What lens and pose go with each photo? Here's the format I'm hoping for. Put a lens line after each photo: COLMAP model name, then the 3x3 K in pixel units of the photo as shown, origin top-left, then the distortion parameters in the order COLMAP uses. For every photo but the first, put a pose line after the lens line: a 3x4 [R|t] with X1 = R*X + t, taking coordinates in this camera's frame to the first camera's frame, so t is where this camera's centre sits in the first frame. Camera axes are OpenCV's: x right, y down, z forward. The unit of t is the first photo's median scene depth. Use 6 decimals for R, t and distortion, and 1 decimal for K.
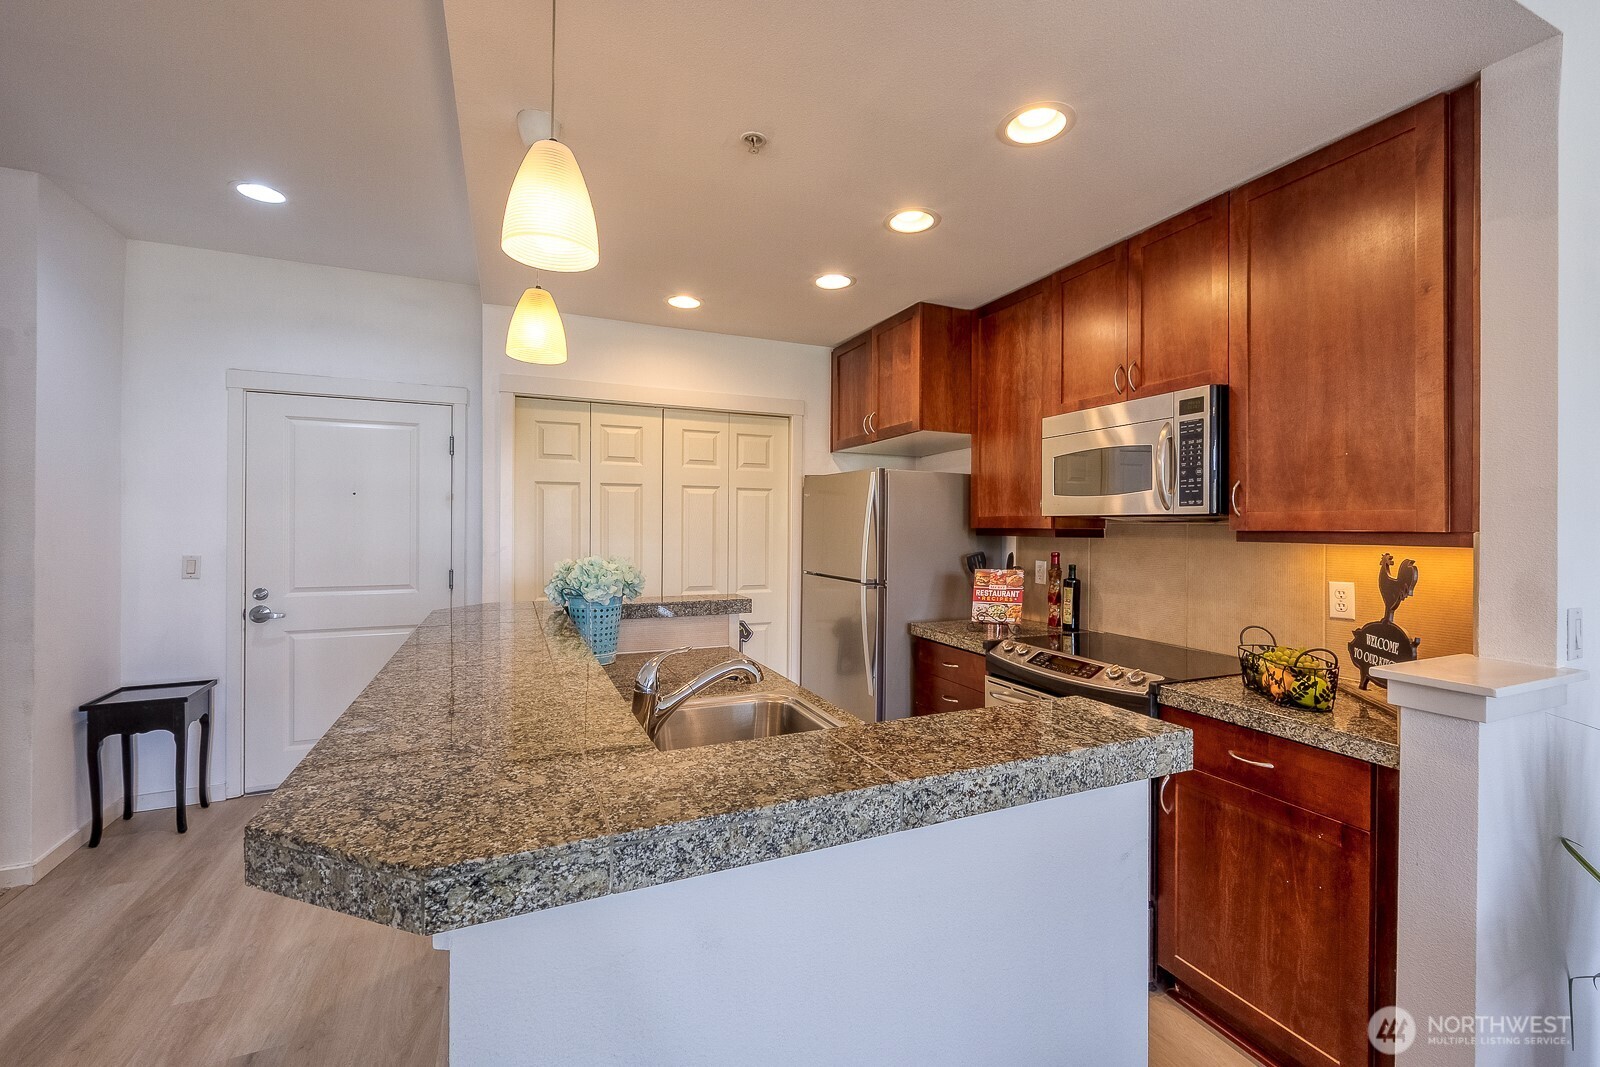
lens RADIAL K [[678.8, 0, 802.6], [0, 678.8, 526.3], [0, 0, 1]] dist [-0.000710, 0.000519]
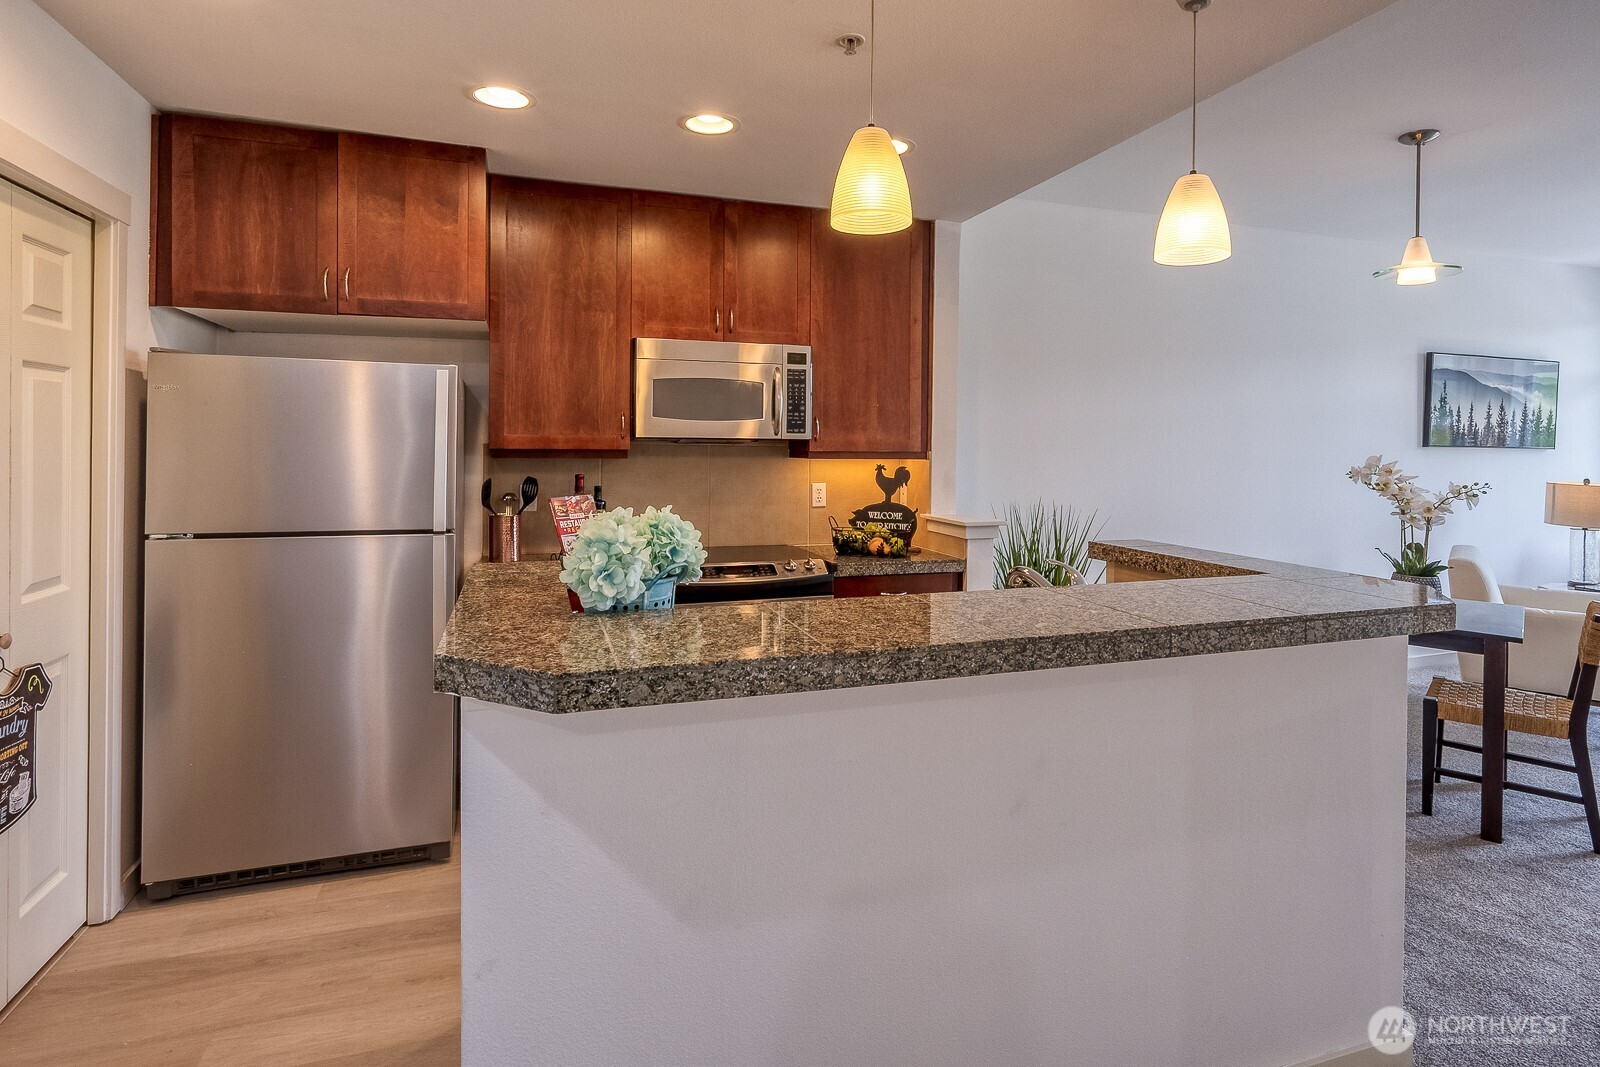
lens RADIAL K [[843.8, 0, 804.8], [0, 843.8, 444.2], [0, 0, 1]] dist [0.006801, 0.000034]
pose [[0.084170, -0.011364, 0.996387, -0.930929], [-0.009324, 0.999882, 0.012192, -0.024255], [-0.996408, -0.010316, 0.084054, 0.718202]]
